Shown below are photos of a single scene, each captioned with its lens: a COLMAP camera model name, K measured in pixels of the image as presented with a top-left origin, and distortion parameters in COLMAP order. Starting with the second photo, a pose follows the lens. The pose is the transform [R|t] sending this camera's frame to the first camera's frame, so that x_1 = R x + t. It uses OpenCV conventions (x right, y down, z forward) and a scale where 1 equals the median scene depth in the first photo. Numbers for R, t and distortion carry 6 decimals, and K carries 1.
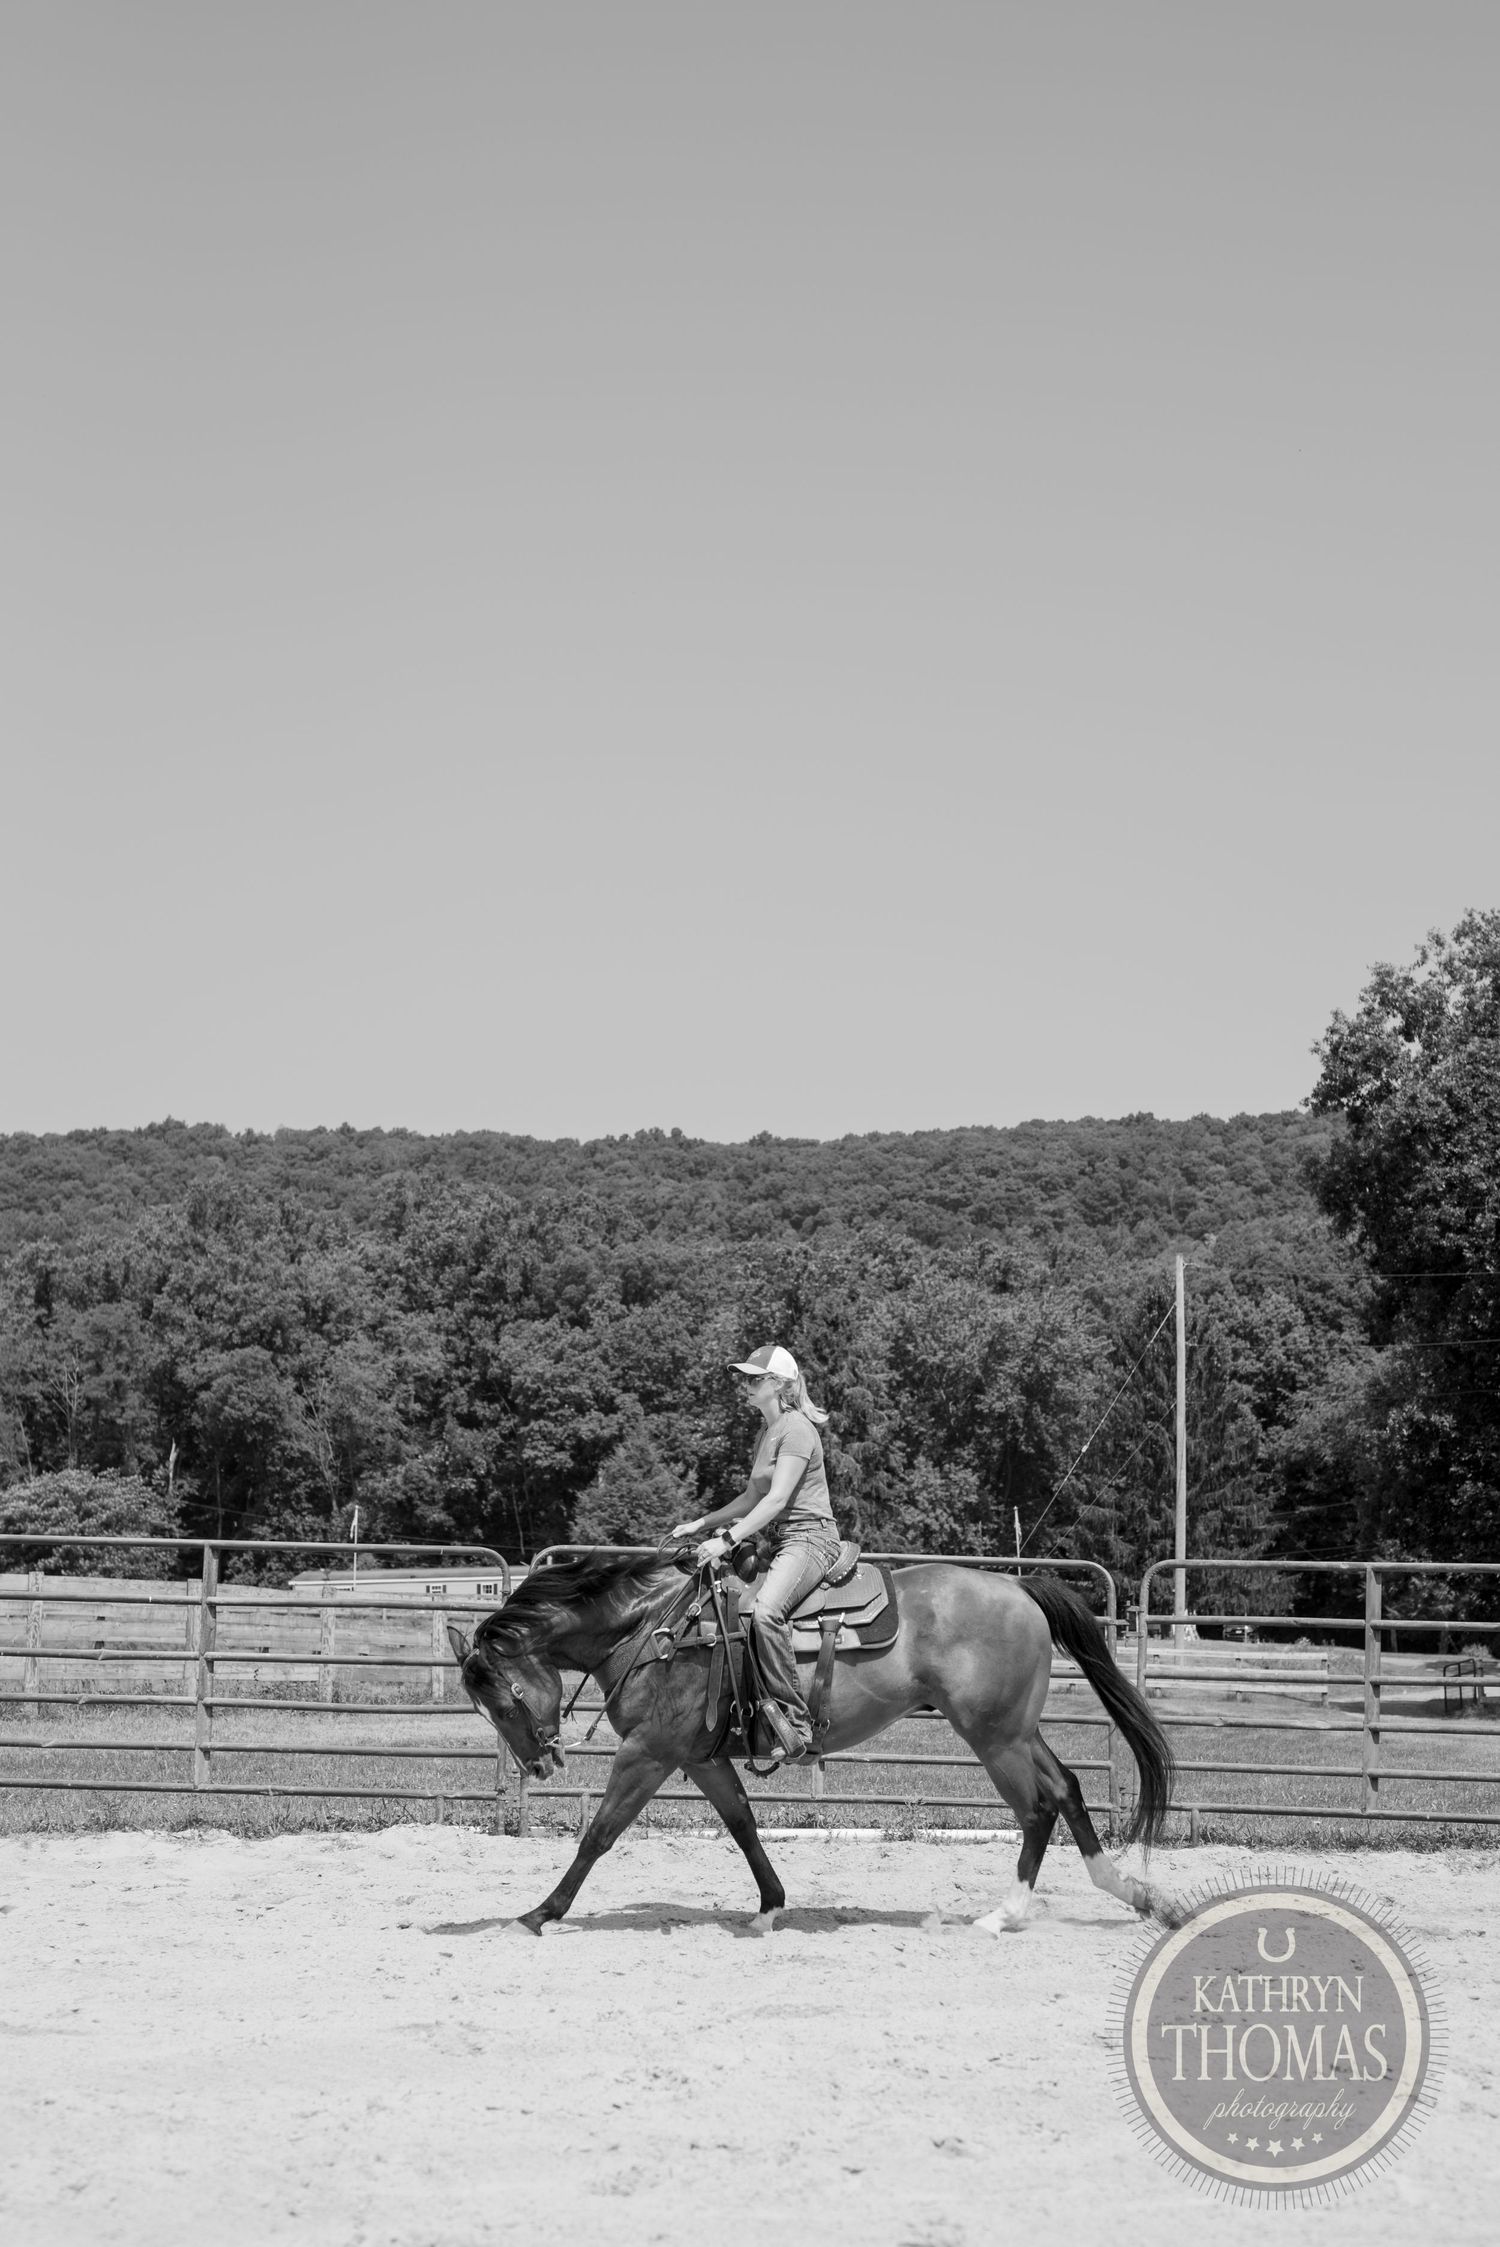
lens RADIAL K [[3079.1, 0, 749.1], [0, 3079.1, 1156.5], [0, 0, 1]] dist [0.001303, 0.025506]
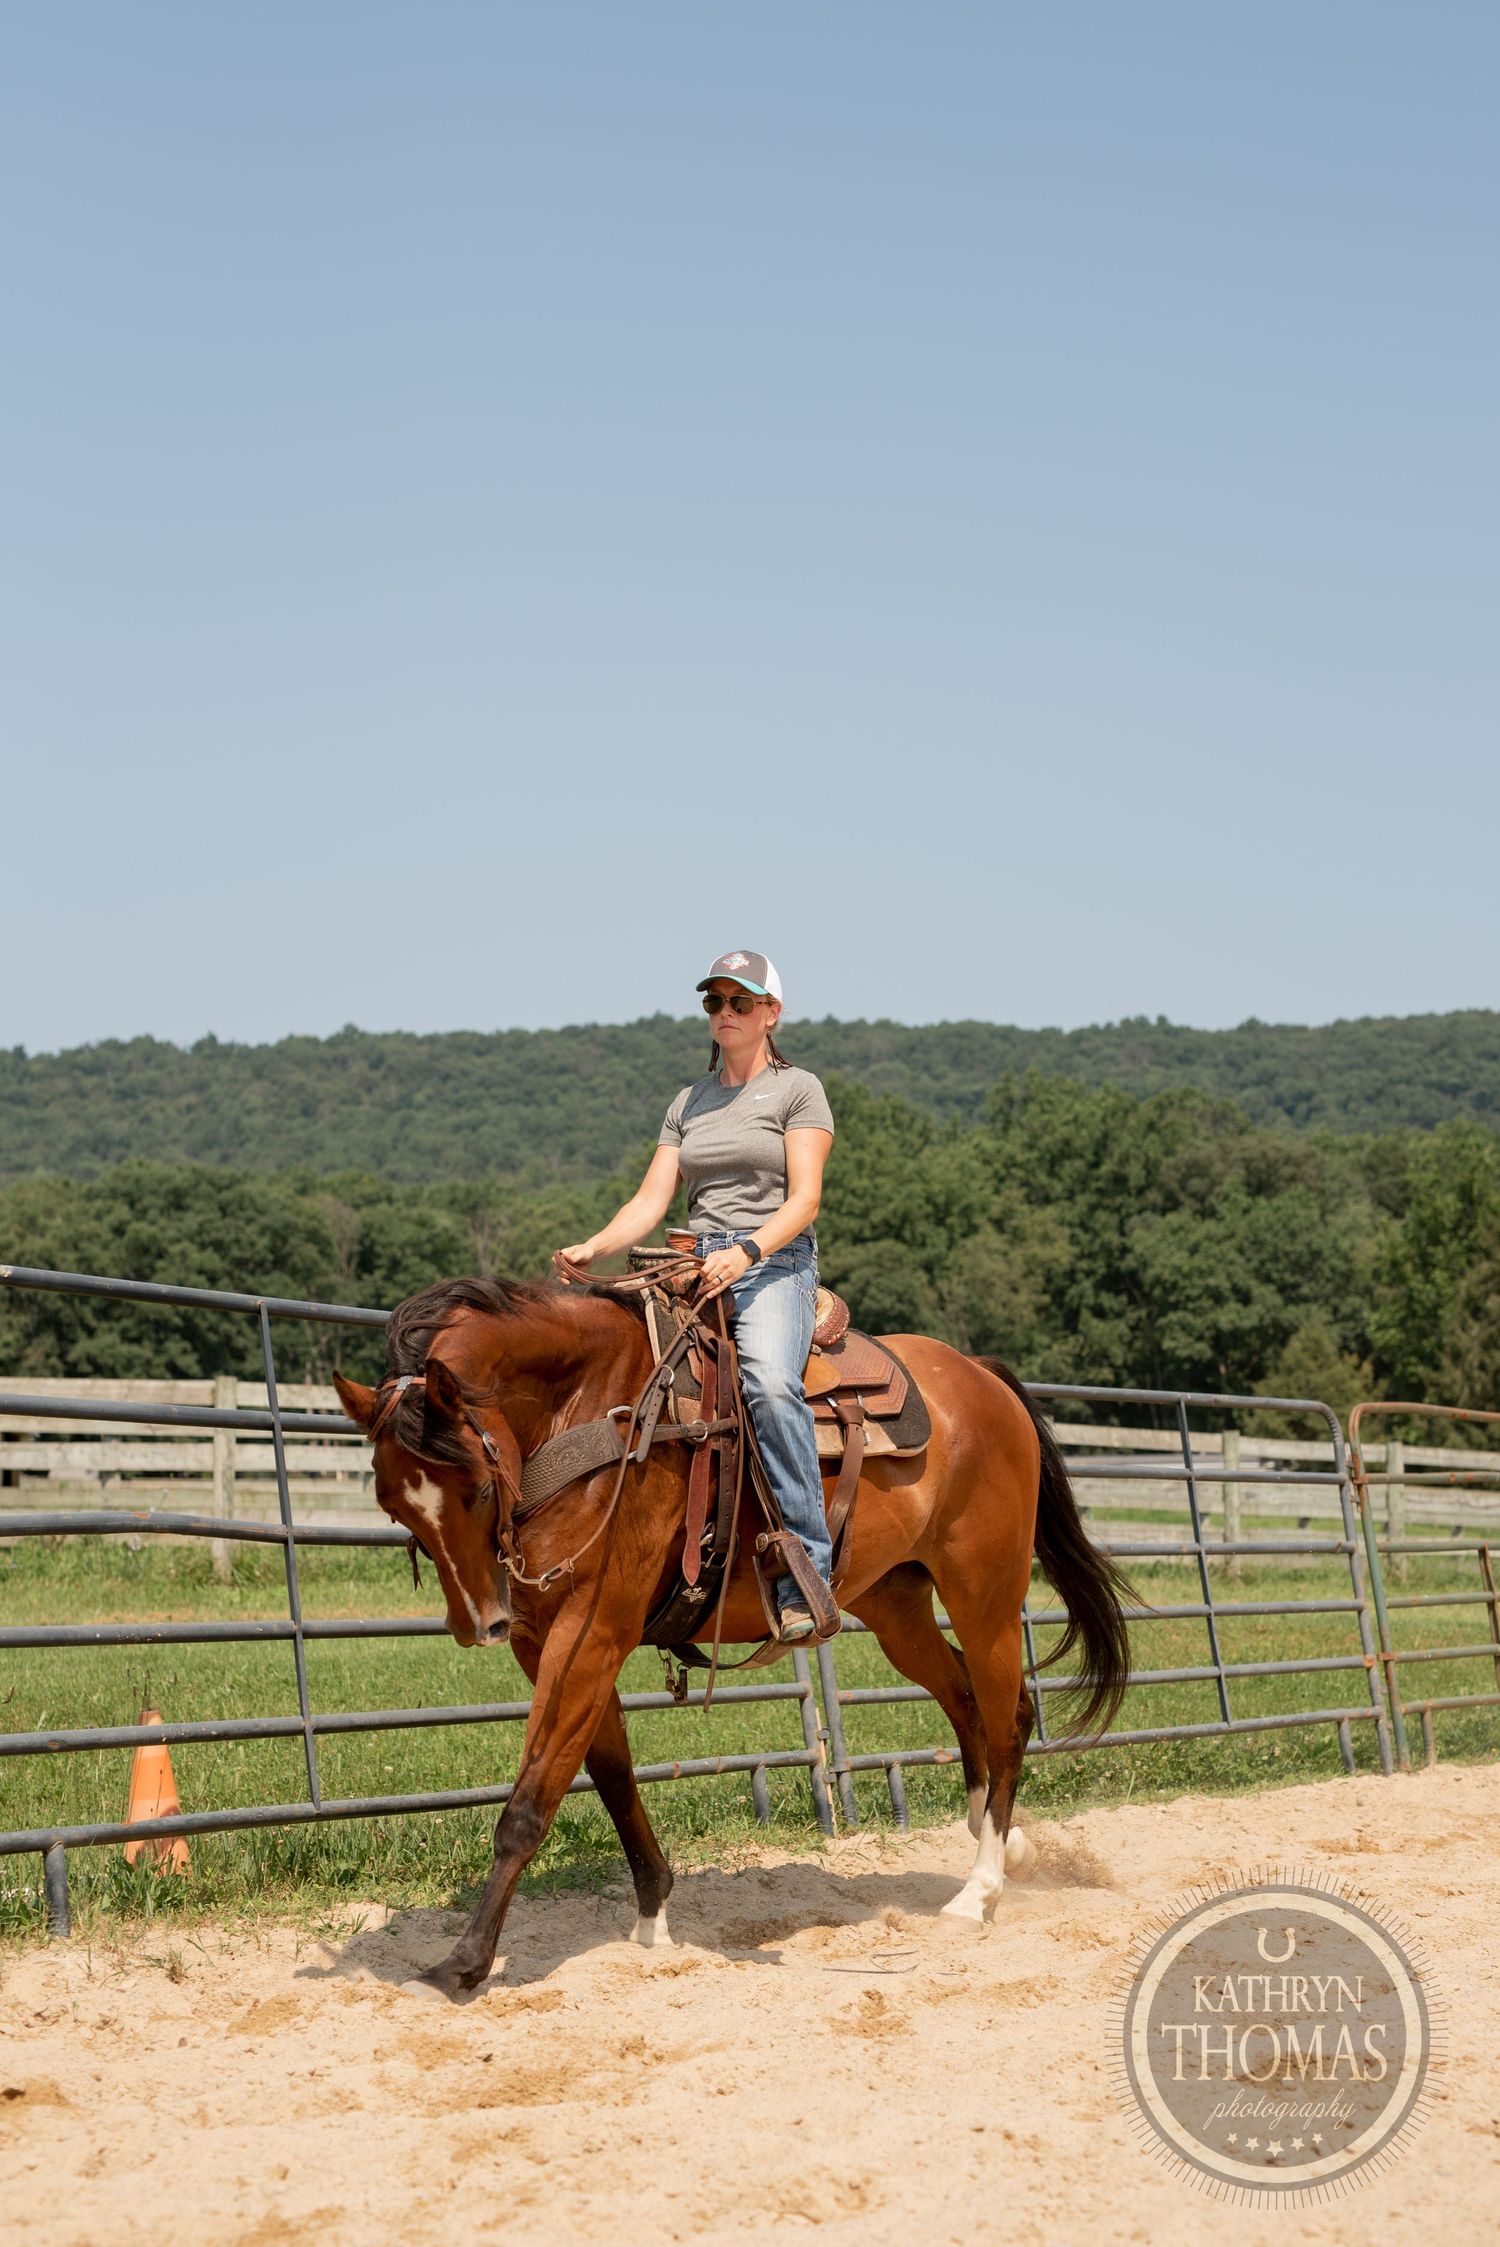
lens RADIAL K [[3079.1, 0, 749.1], [0, 3079.1, 1156.5], [0, 0, 1]] dist [0.001303, 0.025506]
pose [[0.989618, -0.007361, -0.143537, -0.060763], [0.012611, 0.999283, 0.035695, -0.003552], [0.143172, -0.037135, 0.989001, -0.022558]]
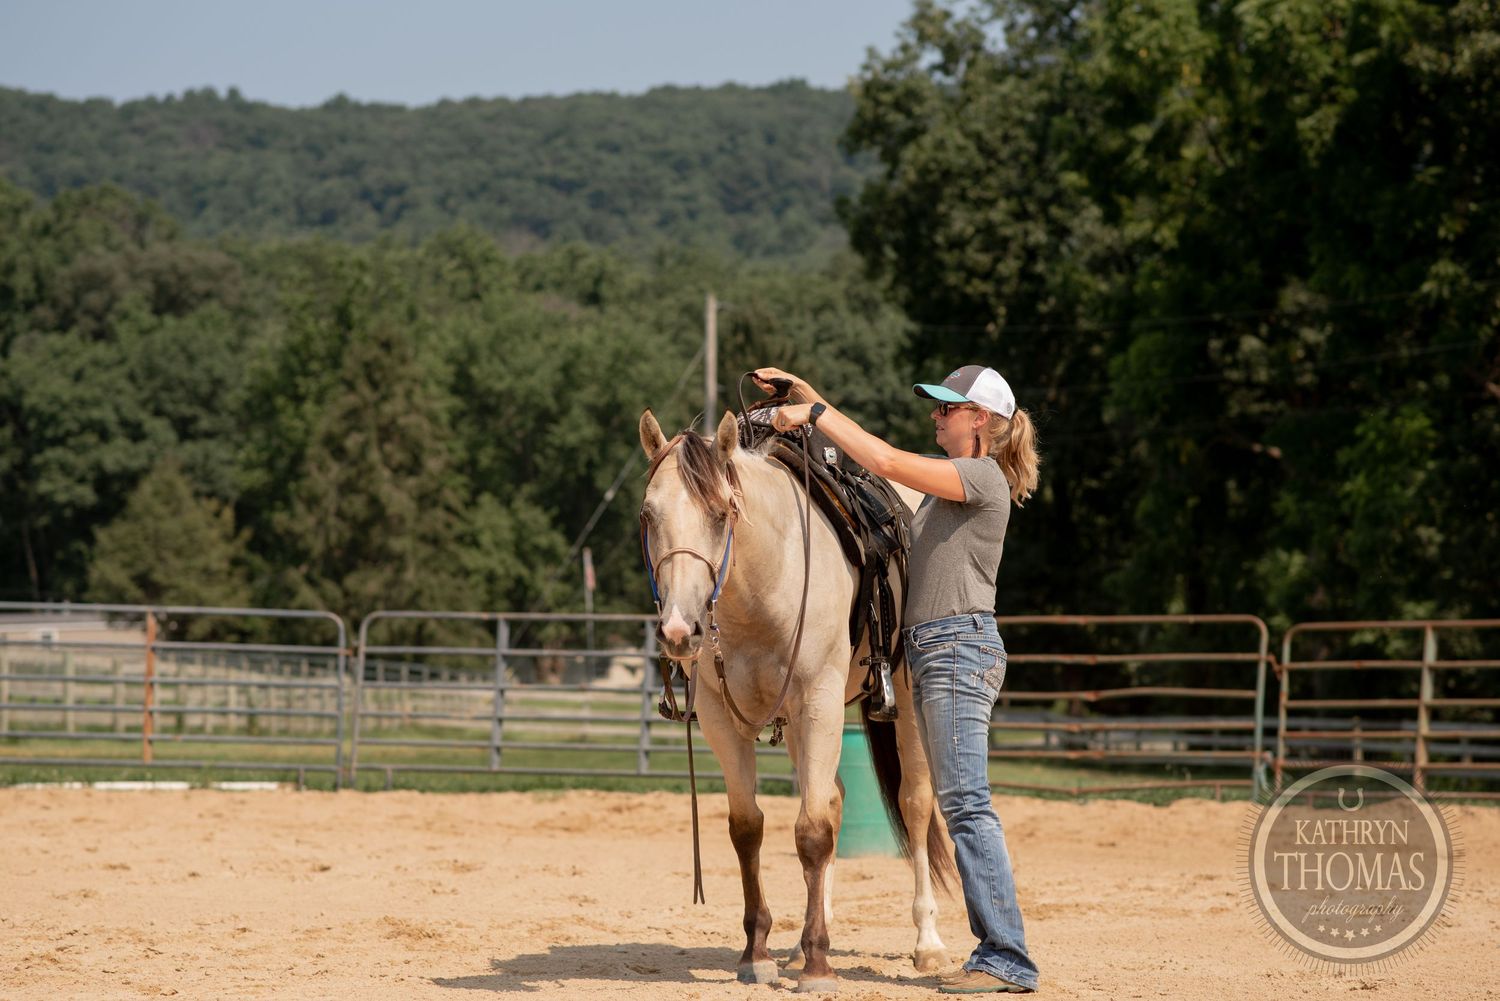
lens RADIAL K [[3739.8, 0, 716.2], [0, 3739.8, 467.8], [0, 0, 1]] dist [0.048603, 0.140182]
pose [[0.994648, 0.004981, 0.103201, 0.008481], [-0.014546, 0.995640, 0.092139, -0.009217], [-0.102292, -0.093147, 0.990384, -0.068736]]
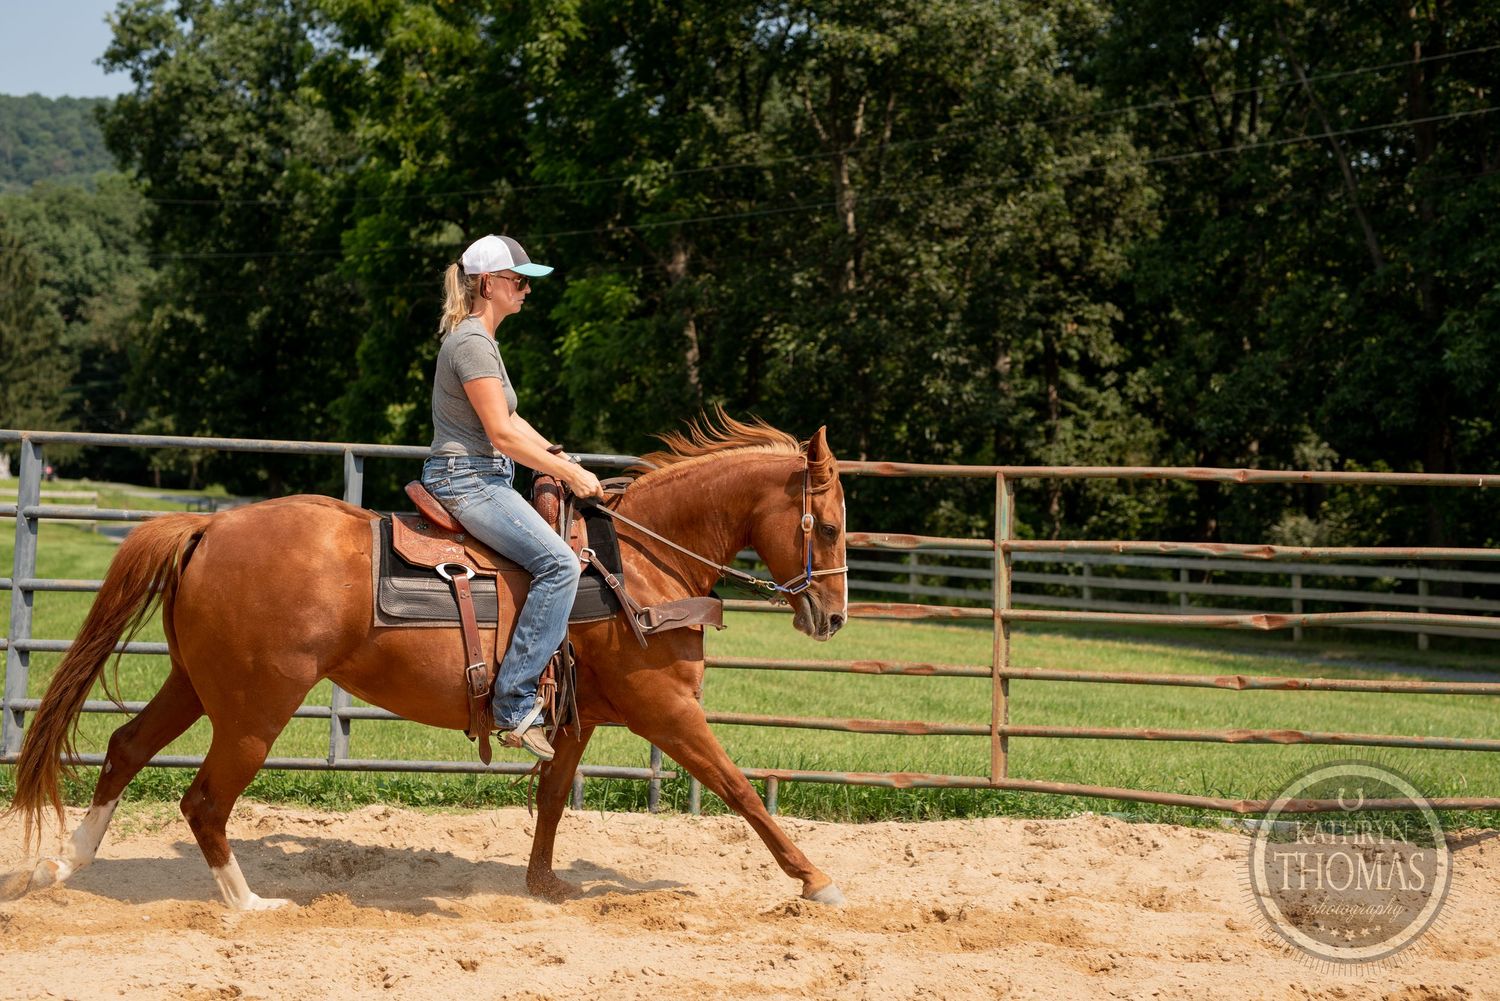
lens RADIAL K [[2116.7, 0, 750.9], [0, 2116.7, 517.7], [0, 0, 1]] dist [0.008006, -0.001705]
pose [[0.889175, 0.008907, 0.457480, 0.009233], [-0.088041, 0.984459, 0.151952, 0.004377], [-0.449017, -0.175389, 0.876141, 0.034778]]
